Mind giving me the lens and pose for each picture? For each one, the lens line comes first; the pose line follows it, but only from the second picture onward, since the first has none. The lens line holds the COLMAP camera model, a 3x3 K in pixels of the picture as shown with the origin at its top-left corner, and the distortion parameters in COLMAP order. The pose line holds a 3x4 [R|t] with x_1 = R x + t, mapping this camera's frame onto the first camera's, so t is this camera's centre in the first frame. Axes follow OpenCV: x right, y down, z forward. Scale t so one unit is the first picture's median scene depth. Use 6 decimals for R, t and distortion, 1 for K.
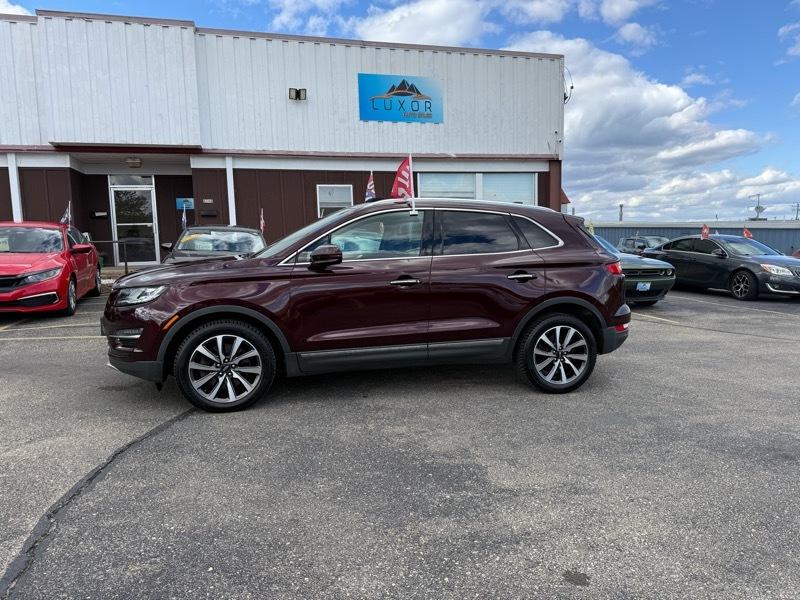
lens RADIAL K [[558.6, 0, 401.2], [0, 558.6, 301.1], [0, 0, 1]] dist [0.051248, -0.064125]
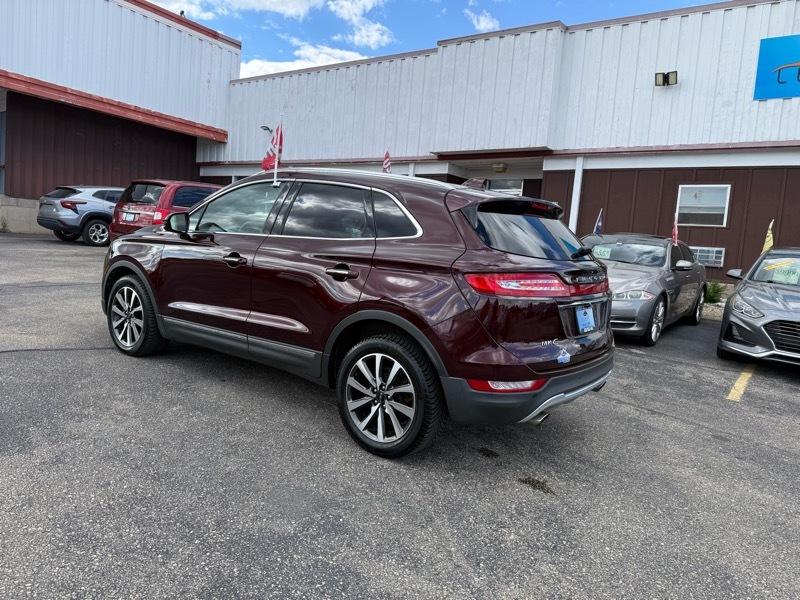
lens RADIAL K [[558.6, 0, 401.2], [0, 558.6, 301.1], [0, 0, 1]] dist [0.051248, -0.064125]
pose [[0.632914, 0.144949, -0.760532, 0.267768], [-0.164752, 0.985035, 0.050631, -0.018549], [0.756489, 0.093254, 0.647323, 0.196122]]
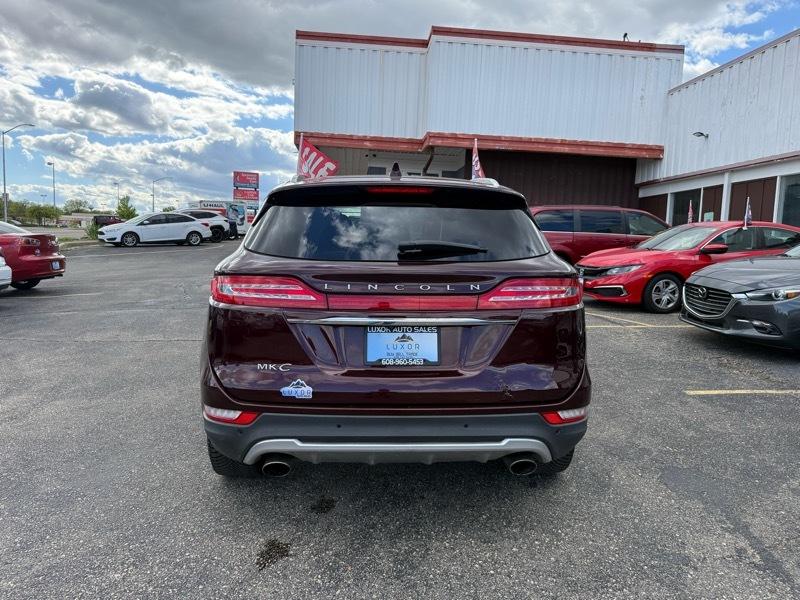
lens RADIAL K [[567.3, 0, 400.5], [0, 567.3, 310.5], [0, 0, 1]] dist [-0.021032, 0.005385]
pose [[-0.194932, 0.126698, -0.972599, 0.290586], [-0.123636, 0.980538, 0.152512, -0.045895], [0.972993, 0.149977, -0.175474, 0.437882]]
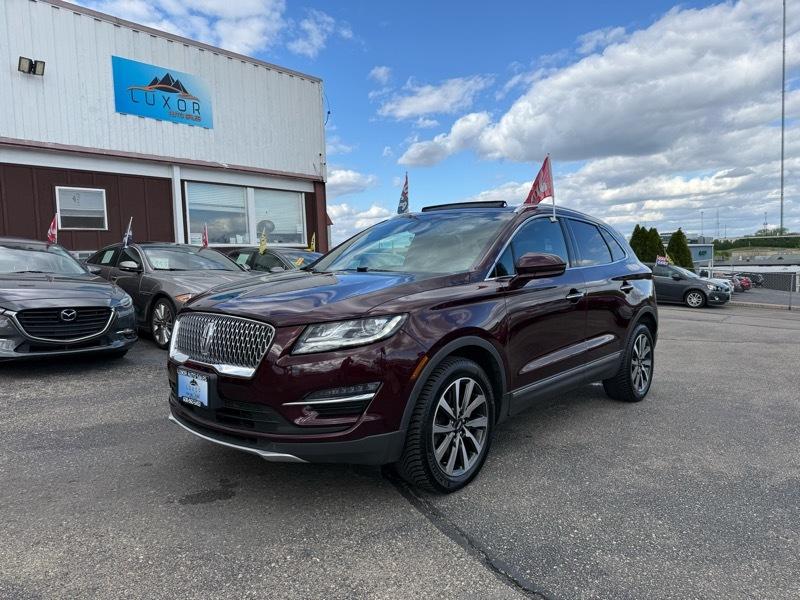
lens RADIAL K [[566.2, 0, 401.1], [0, 566.2, 284.0], [0, 0, 1]] dist [-0.005160, -0.008882]
pose [[0.826040, -0.017781, 0.563332, -0.218081], [0.058120, 0.996861, -0.053759, -0.006536], [-0.560607, 0.077148, 0.824480, 0.125960]]
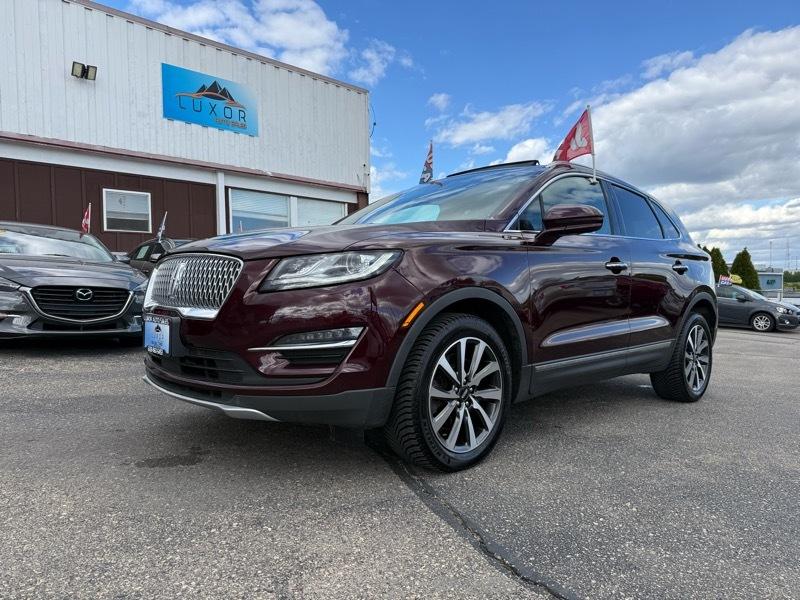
lens RADIAL K [[567.3, 0, 400.5], [0, 567.3, 310.5], [0, 0, 1]] dist [-0.021032, 0.005385]
pose [[0.874409, 0.003128, 0.485179, -0.187326], [0.028379, 0.997937, -0.057580, 0.018404], [-0.484358, 0.064117, 0.872517, 0.144568]]
